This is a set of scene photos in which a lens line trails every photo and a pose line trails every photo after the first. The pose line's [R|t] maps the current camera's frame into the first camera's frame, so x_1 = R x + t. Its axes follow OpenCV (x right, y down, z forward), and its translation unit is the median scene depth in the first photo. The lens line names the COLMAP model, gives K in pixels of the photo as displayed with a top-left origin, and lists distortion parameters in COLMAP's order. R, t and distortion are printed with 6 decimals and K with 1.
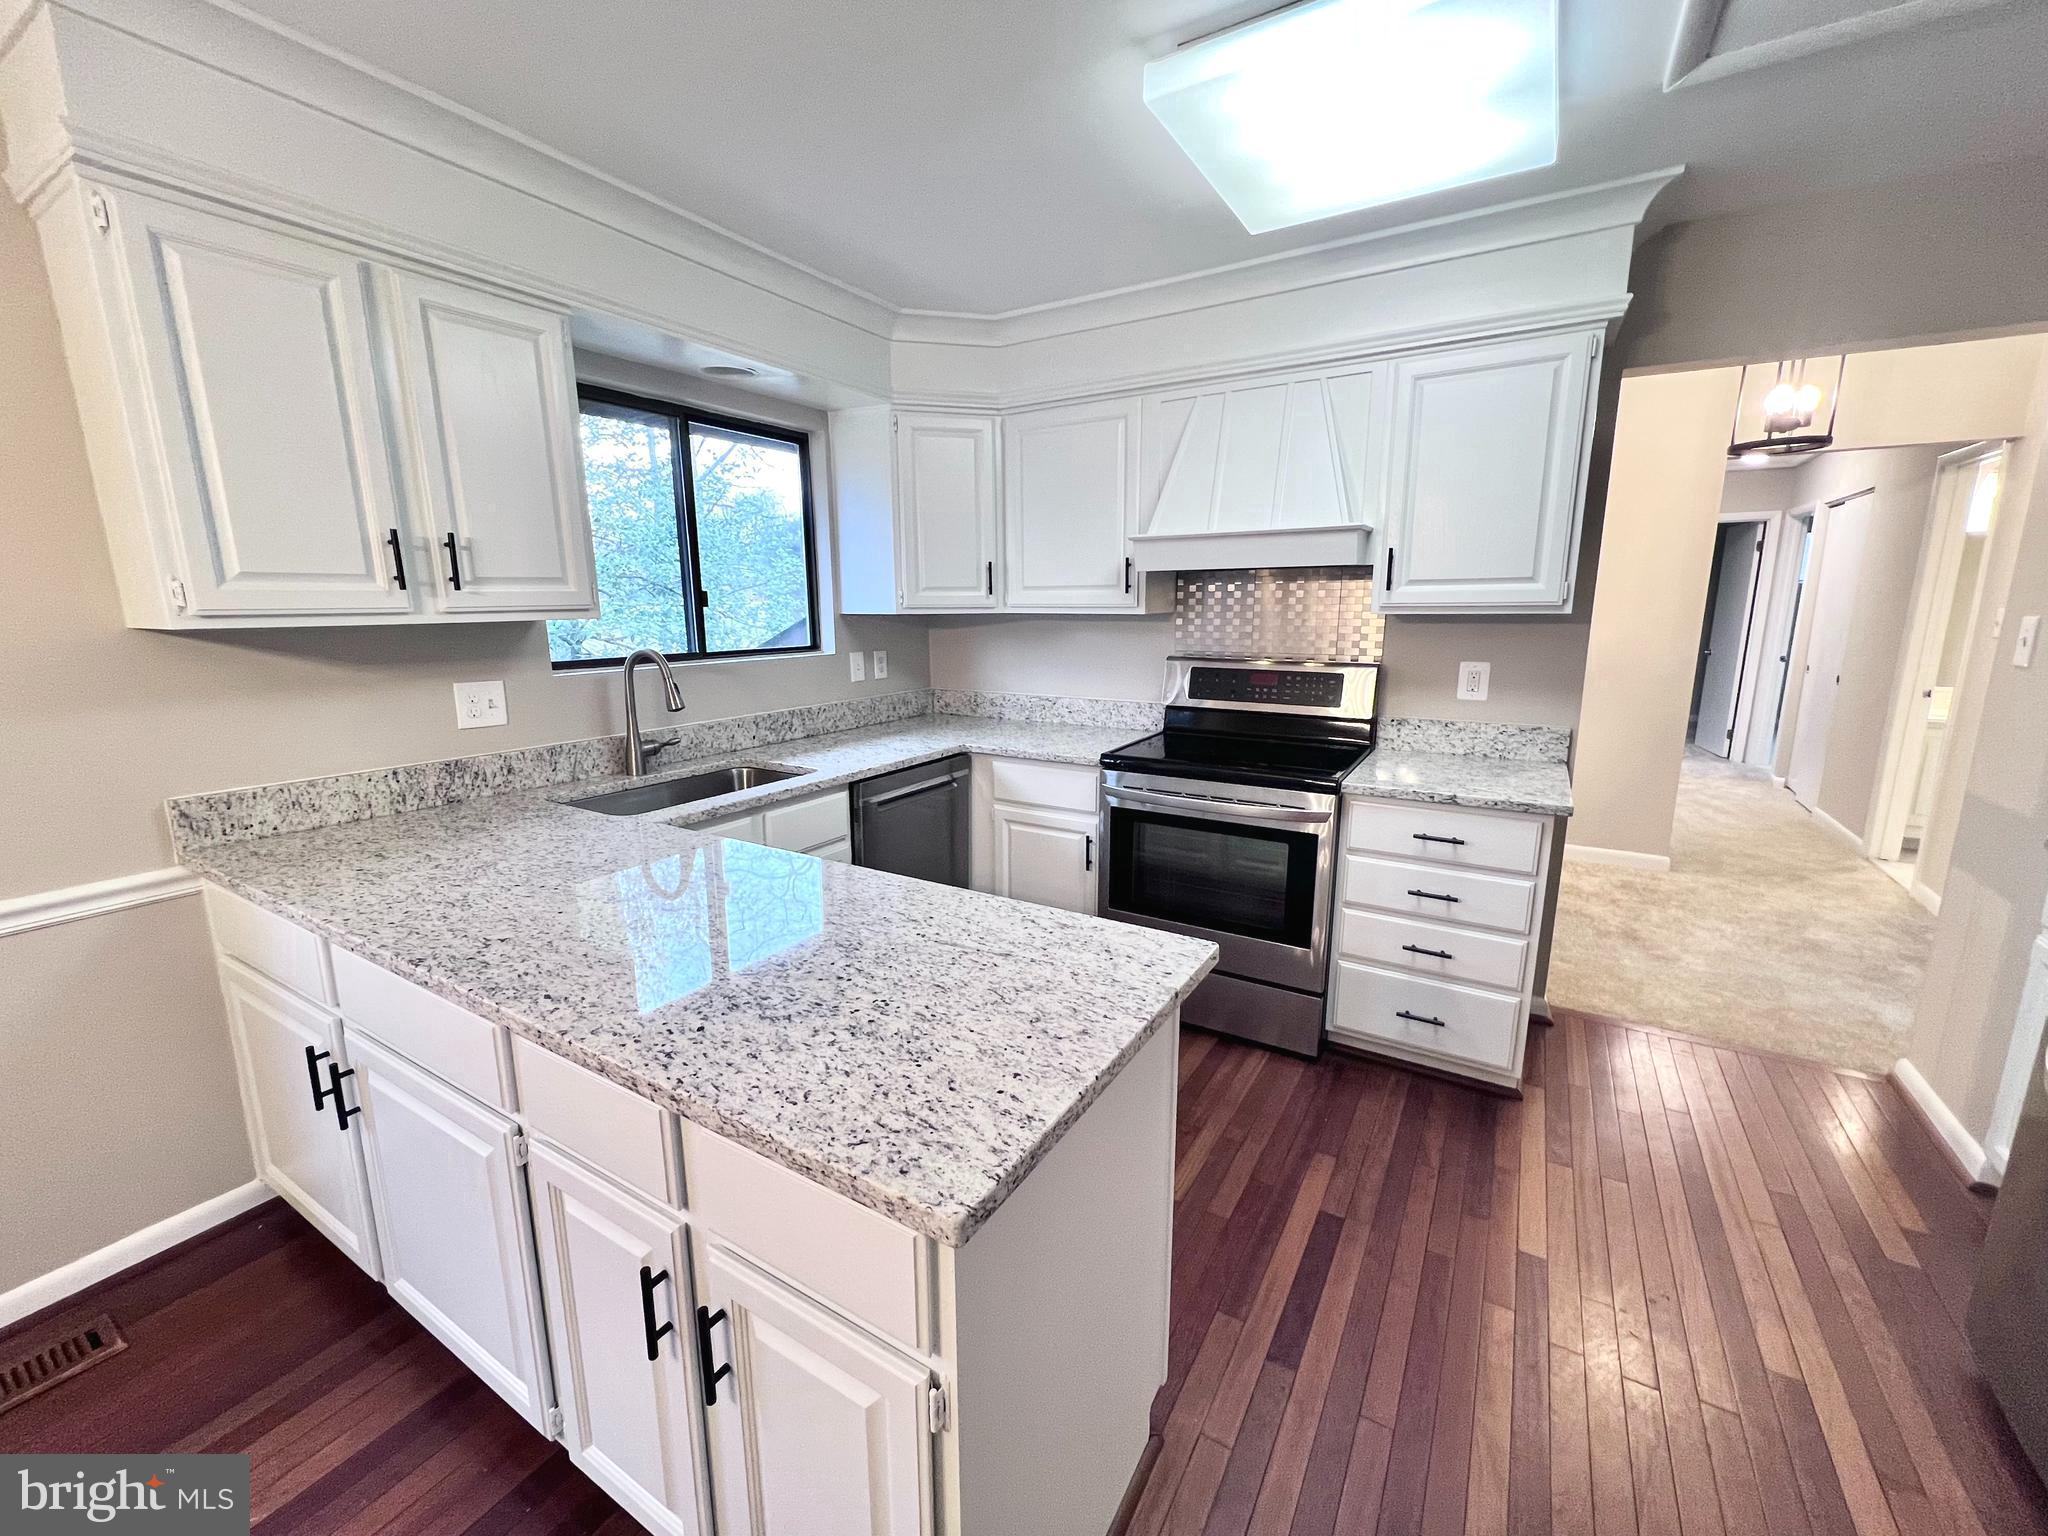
lens RADIAL K [[824.8, 0, 1015.2], [0, 824.8, 763.7], [0, 0, 1]] dist [-0.002729, -0.000556]
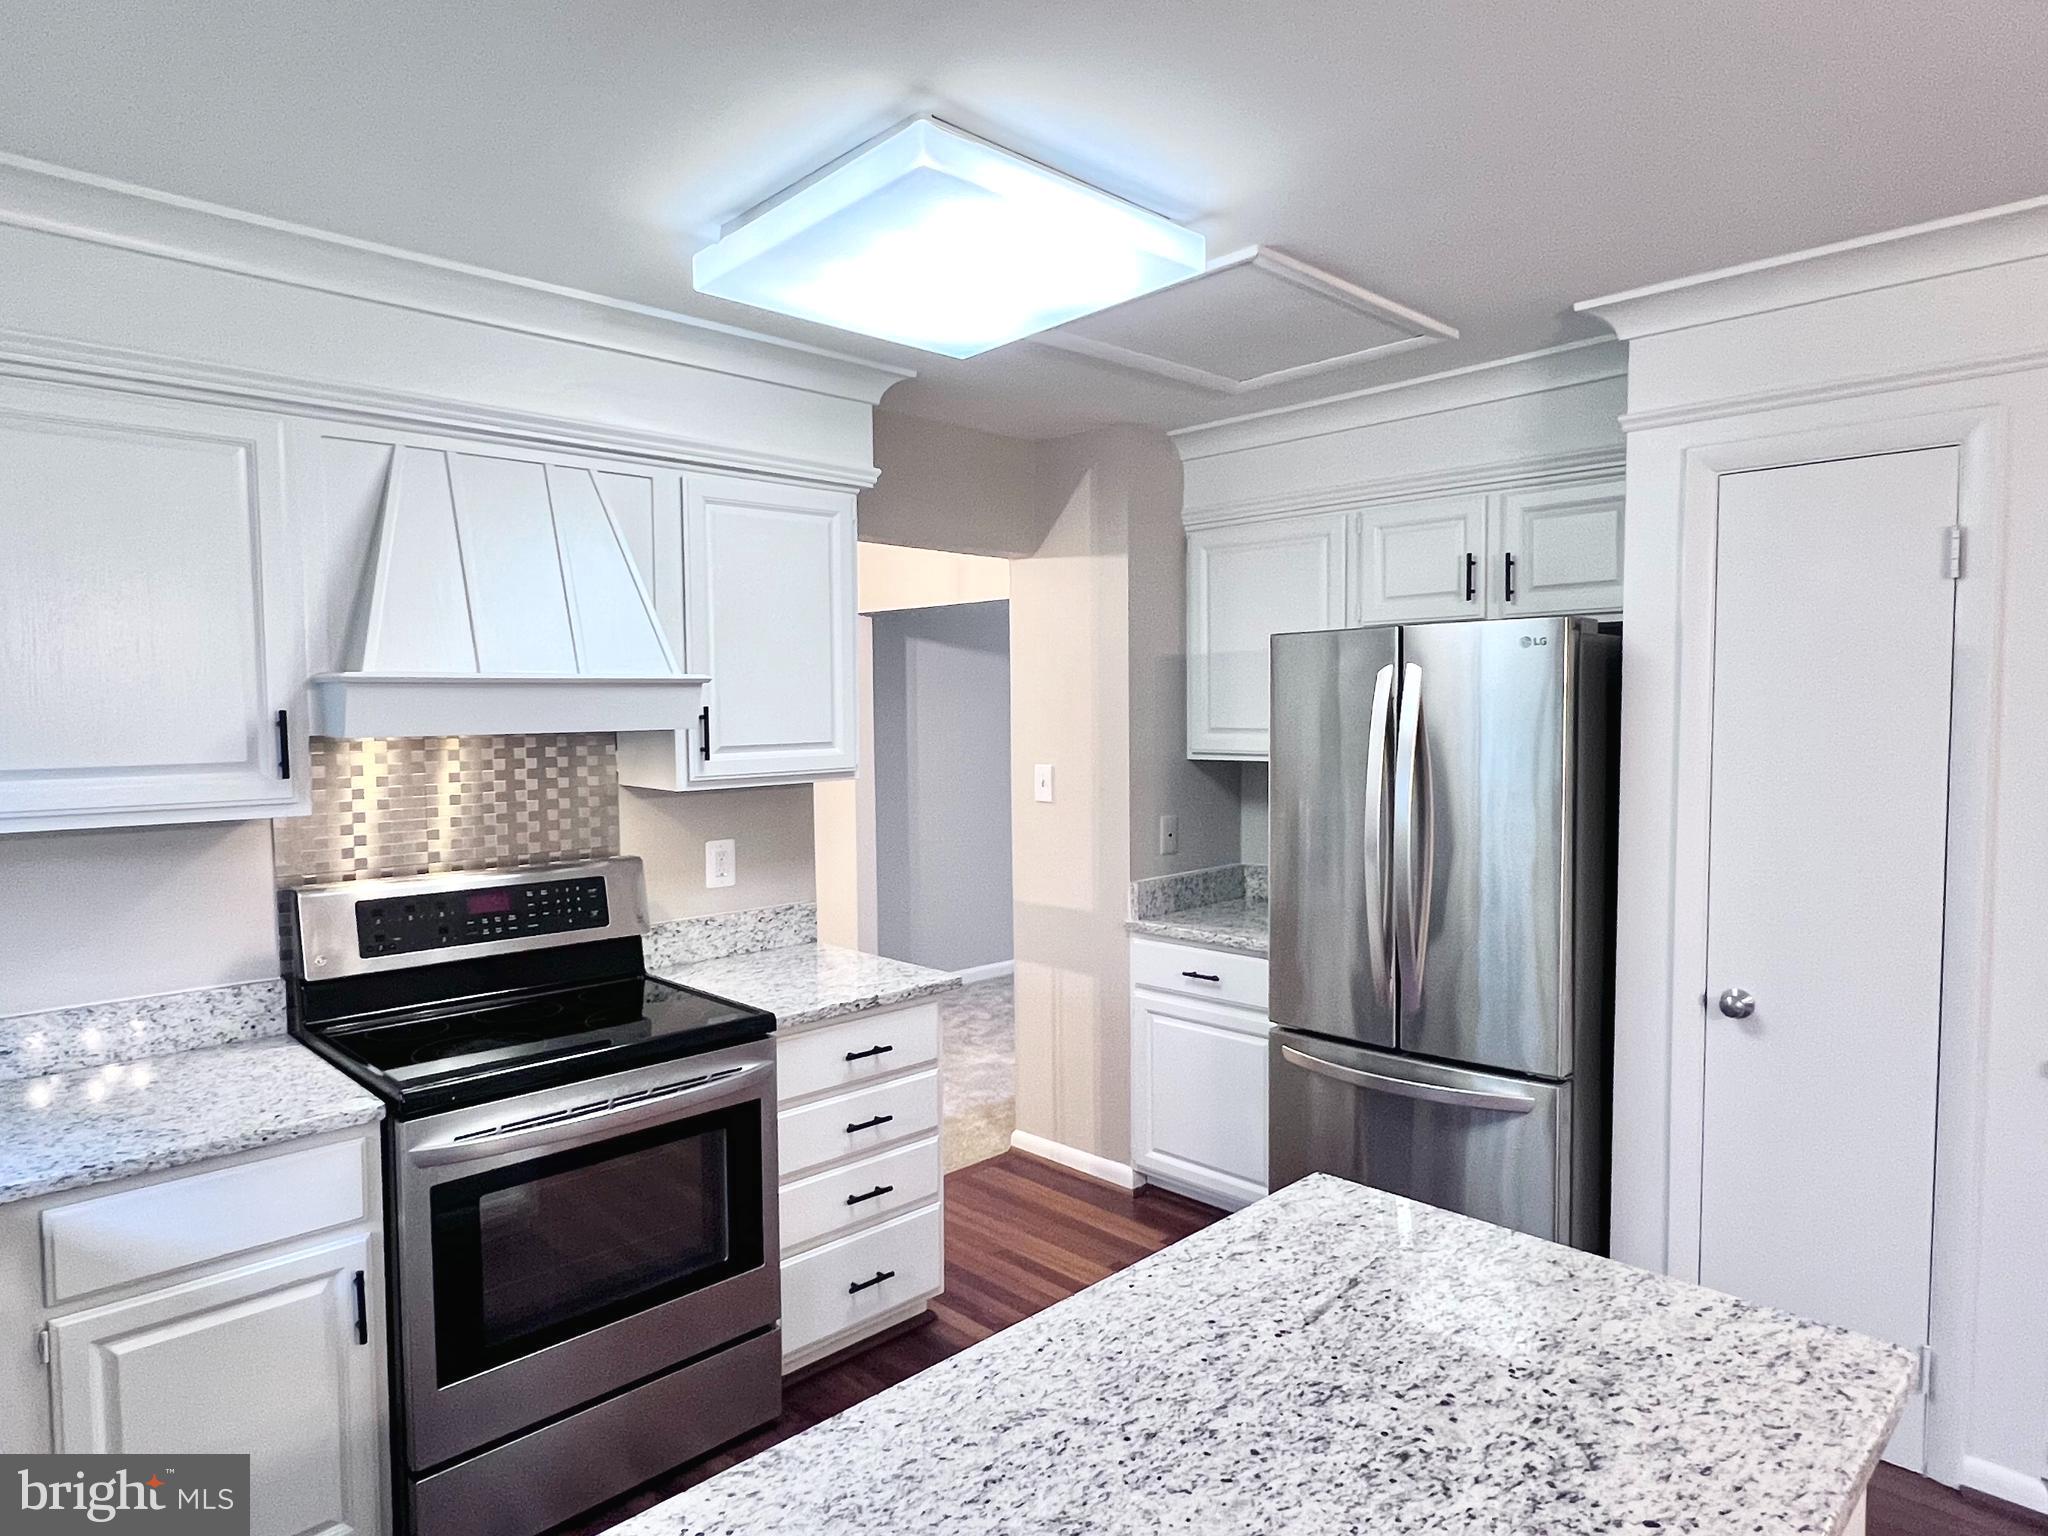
lens RADIAL K [[1216.0, 0, 997.5], [0, 1216.0, 764.7], [0, 0, 1]] dist [-0.003819, 0.000025]
pose [[0.248996, -0.042998, 0.967550, -0.594292], [0.197289, 0.980319, -0.007206, -0.150744], [-0.948197, 0.192681, 0.252578, 0.478989]]
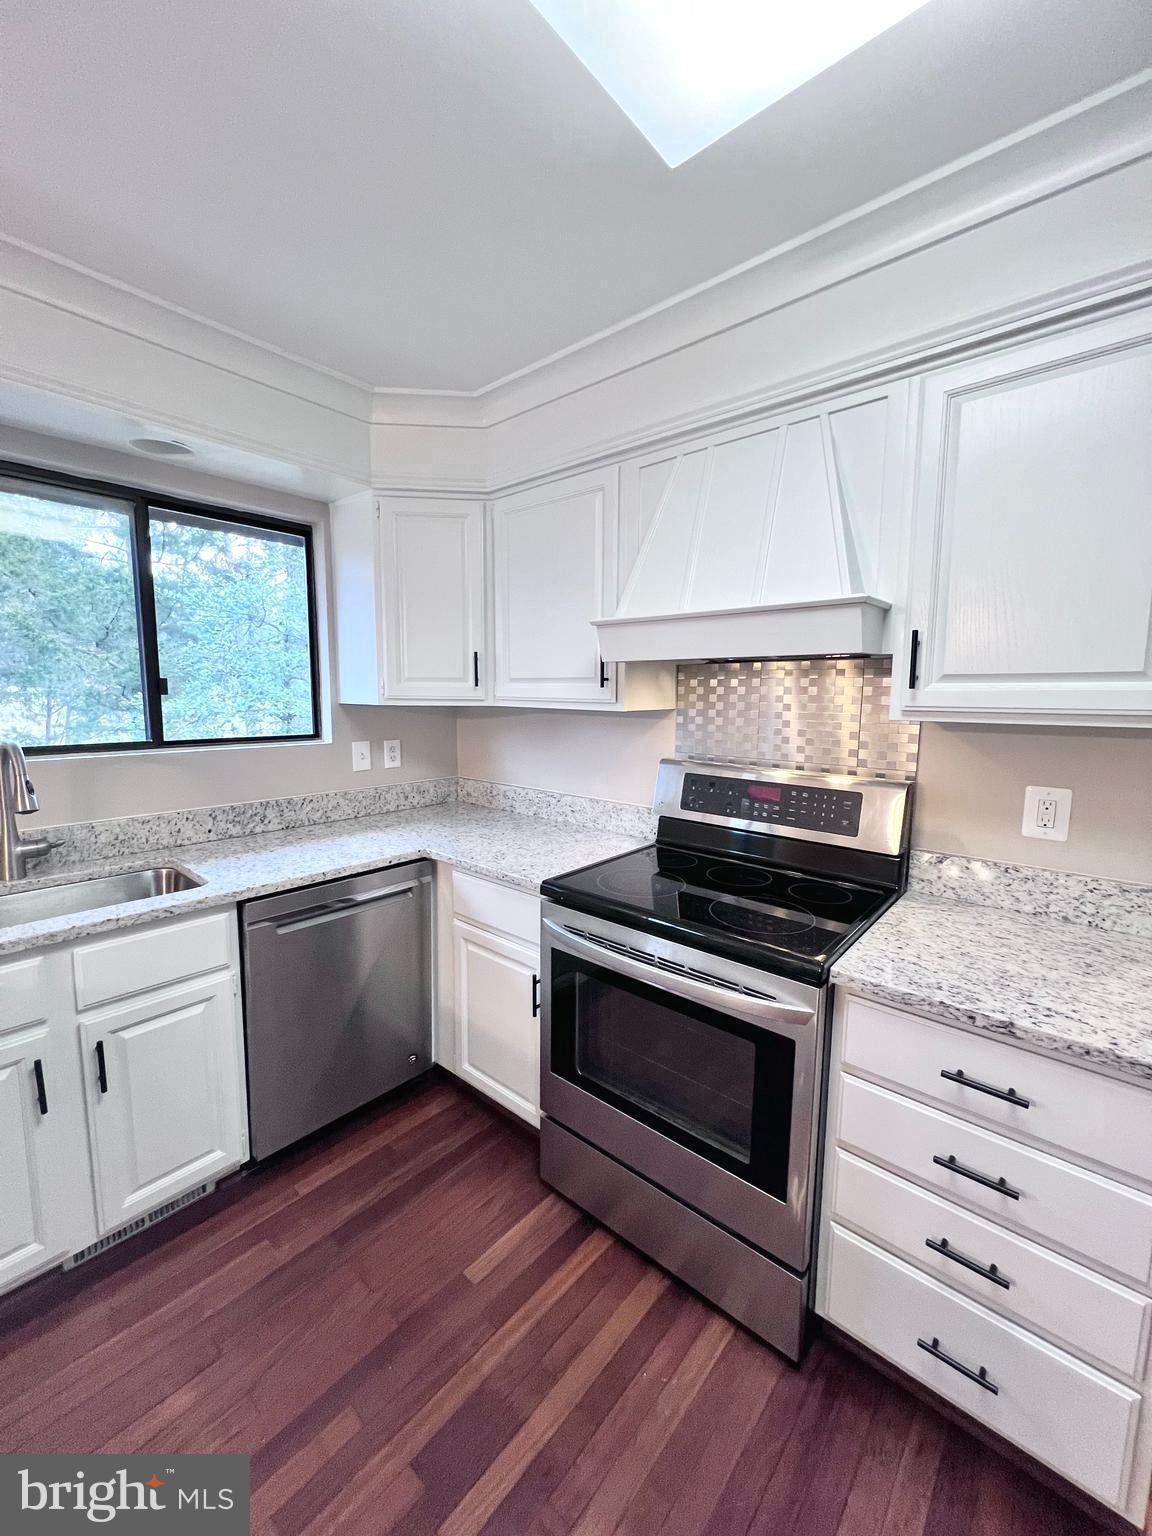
lens RADIAL K [[613.1, 0, 576.1], [0, 613.1, 761.3], [0, 0, 1]] dist [-0.000307, -0.000423]
pose [[0.987163, 0.033849, -0.156085, 0.259652], [-0.046332, 0.995950, -0.077046, -0.096317], [0.152845, 0.083289, 0.984734, 0.453220]]
